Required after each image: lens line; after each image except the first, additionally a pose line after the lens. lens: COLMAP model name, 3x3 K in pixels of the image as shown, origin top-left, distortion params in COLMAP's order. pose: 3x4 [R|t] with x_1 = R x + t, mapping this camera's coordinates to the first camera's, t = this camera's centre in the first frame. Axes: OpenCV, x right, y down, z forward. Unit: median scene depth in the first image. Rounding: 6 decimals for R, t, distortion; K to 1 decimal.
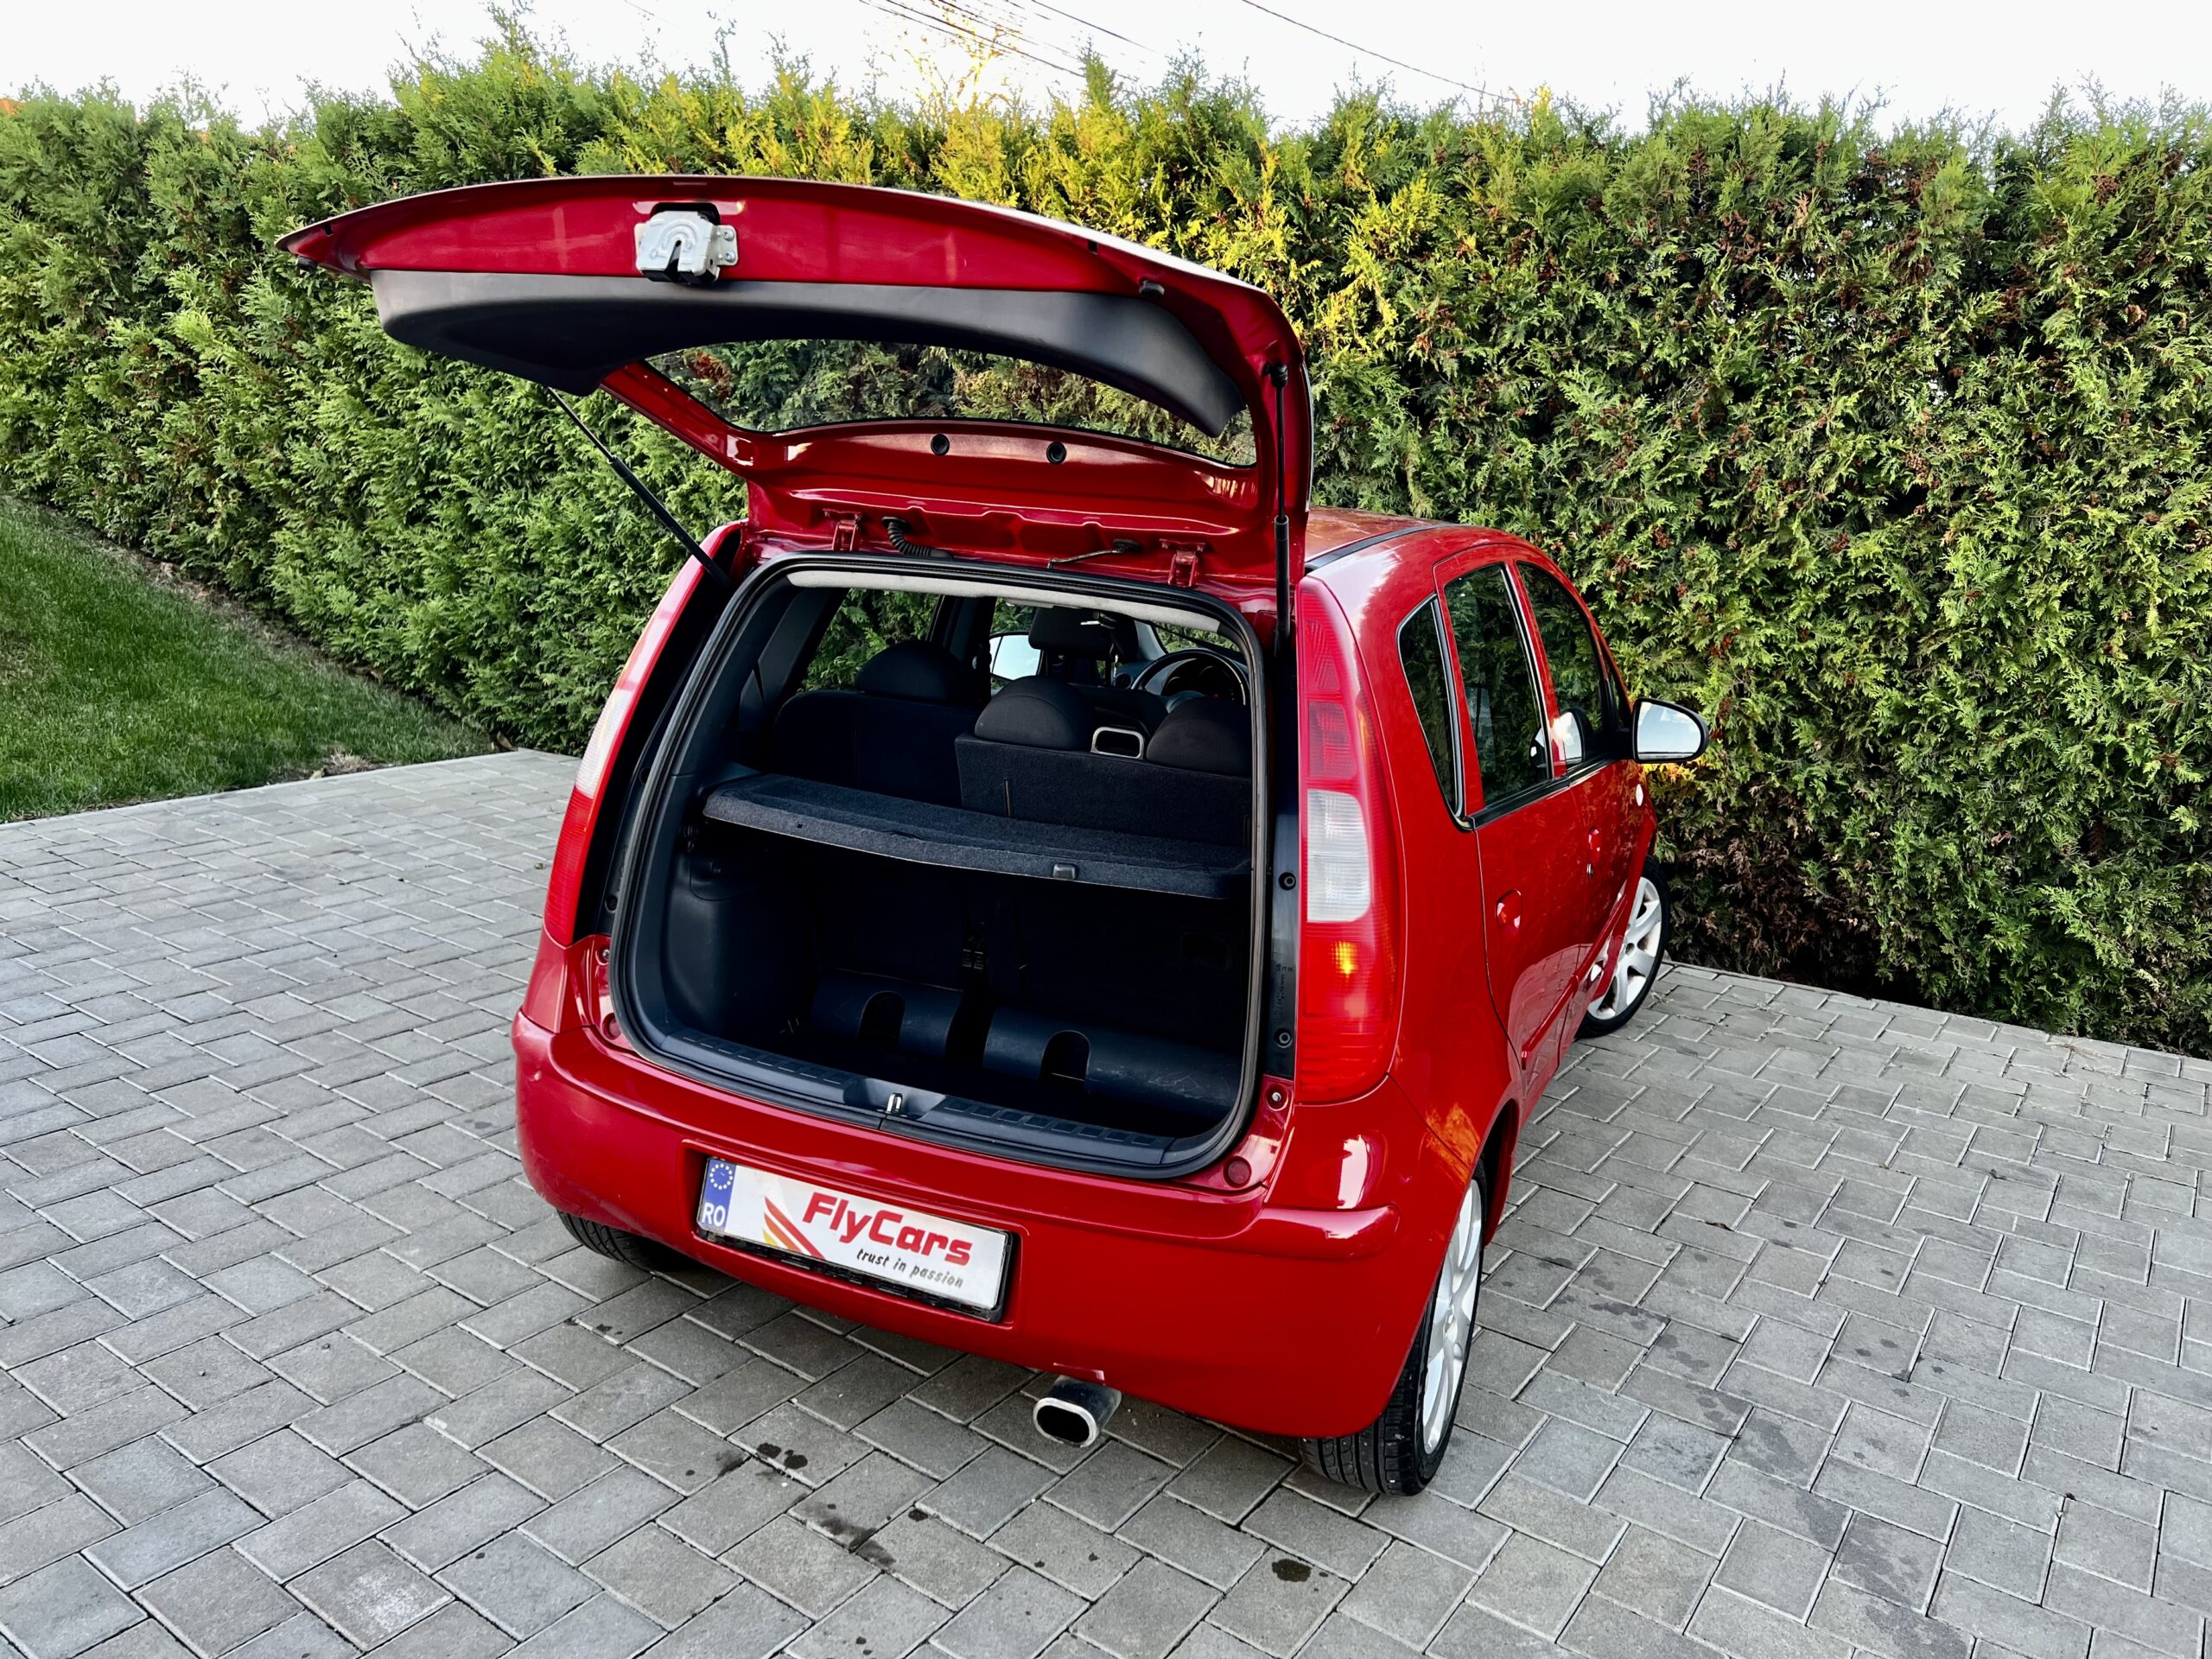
lens RADIAL K [[1648.5, 0, 1106.0], [0, 1648.5, 829.5], [0, 0, 1]] dist [0.040628, -0.035594]
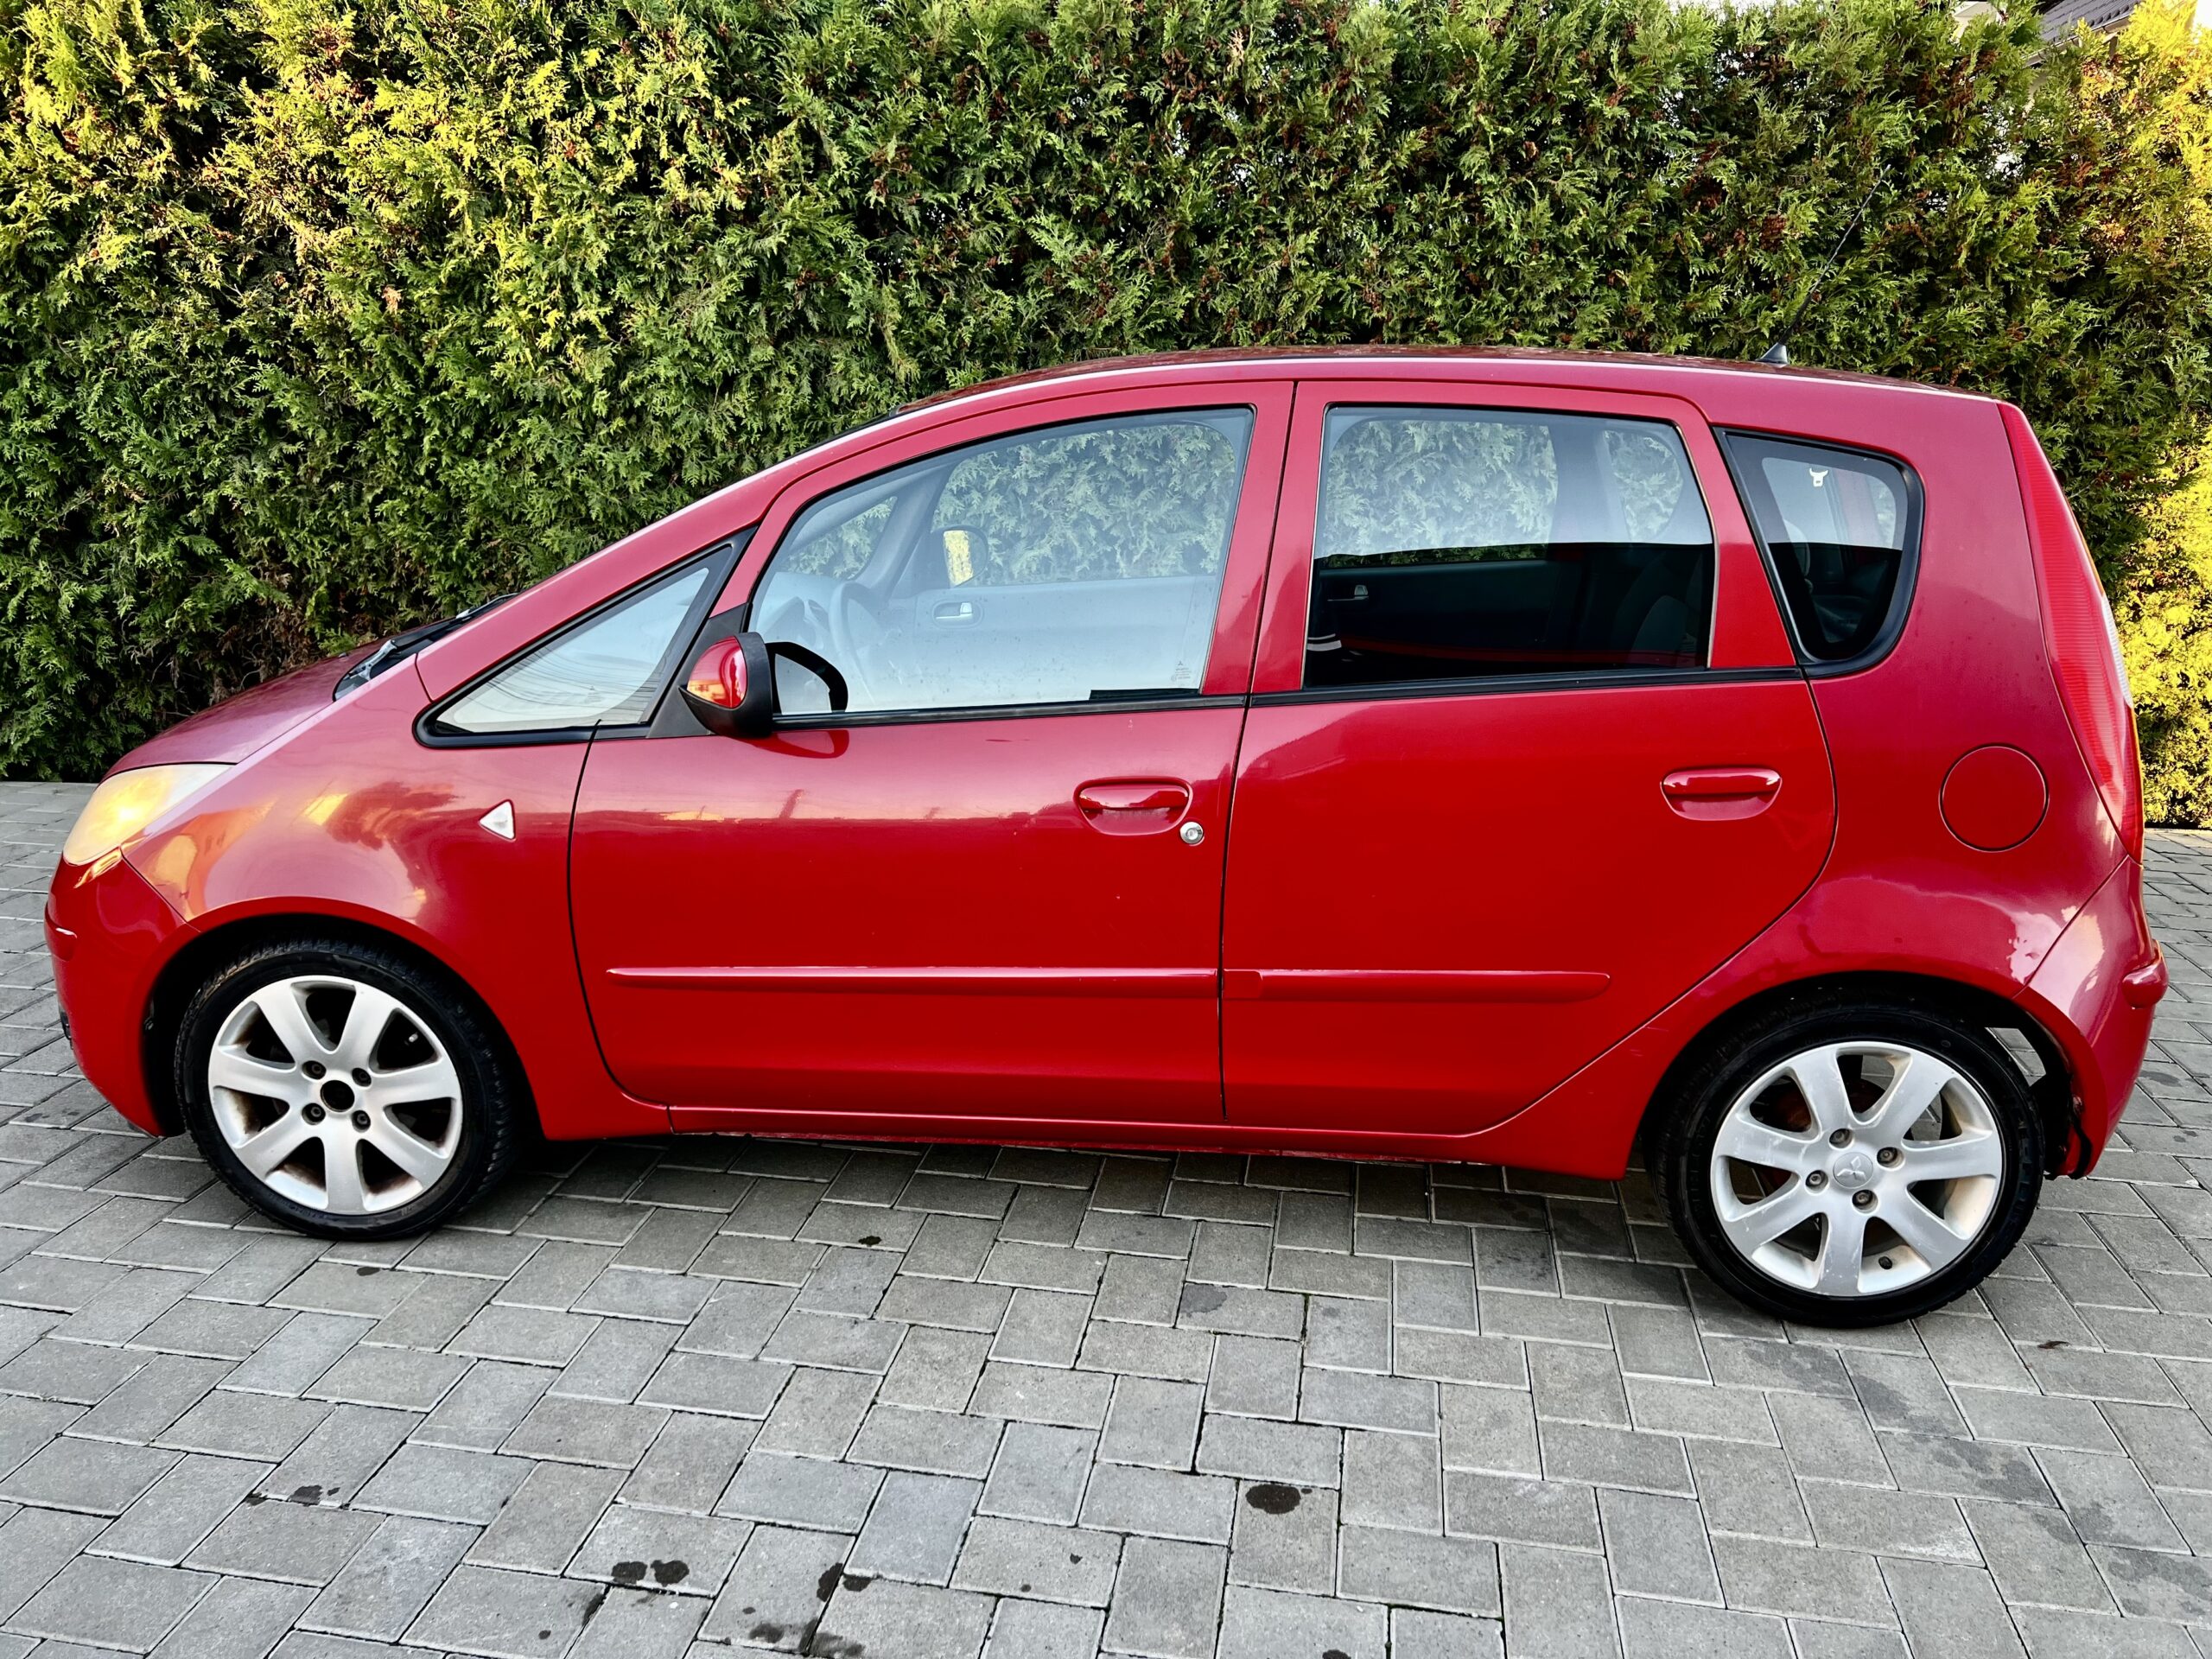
lens RADIAL K [[1651.5, 0, 1106.6], [0, 1651.5, 818.2], [0, 0, 1]] dist [0.048286, -0.052016]
pose [[0.902221, -0.162946, 0.399306, -0.131600], [0.141370, 0.986461, 0.083127, -0.006044], [-0.407445, -0.018549, 0.913041, 0.098283]]
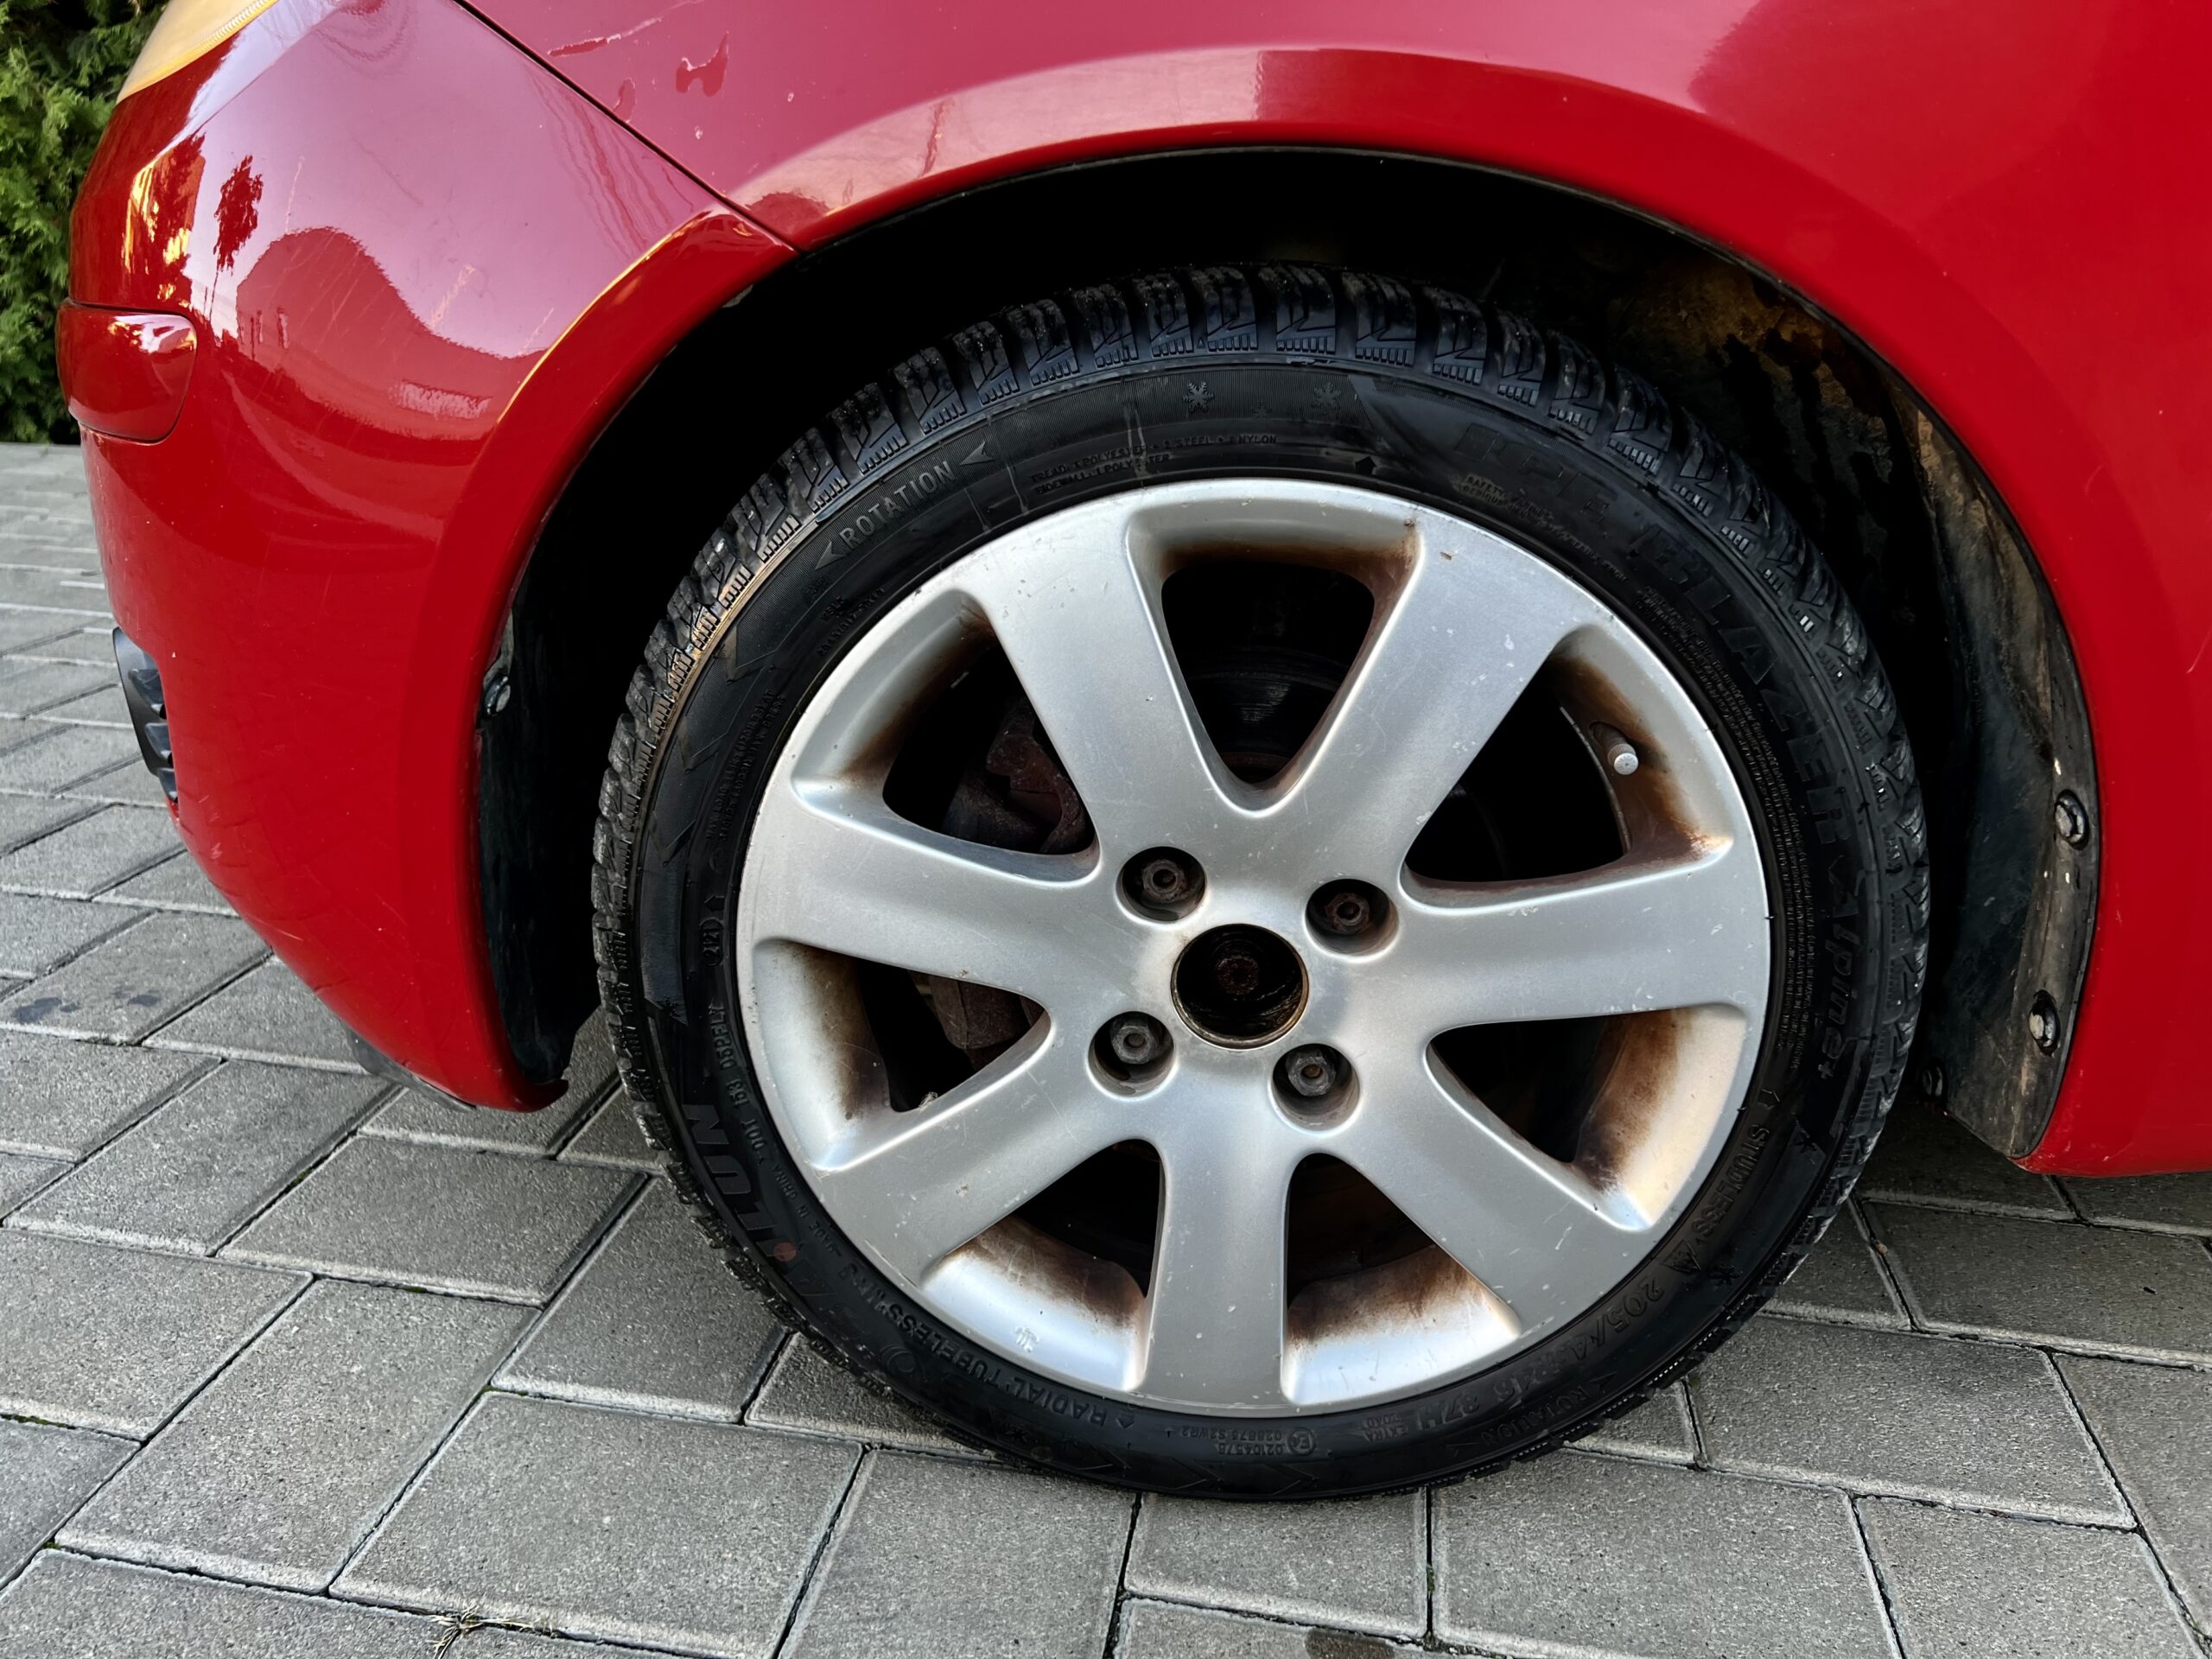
lens RADIAL K [[1646.0, 0, 1127.6], [0, 1646.0, 834.5], [0, 0, 1]] dist [0.051488, -0.056546]
pose [[0.899658, -0.179749, 0.397876, -0.215288], [0.118233, 0.977569, 0.174296, 0.054657], [-0.420281, -0.109765, 0.900730, 0.568778]]
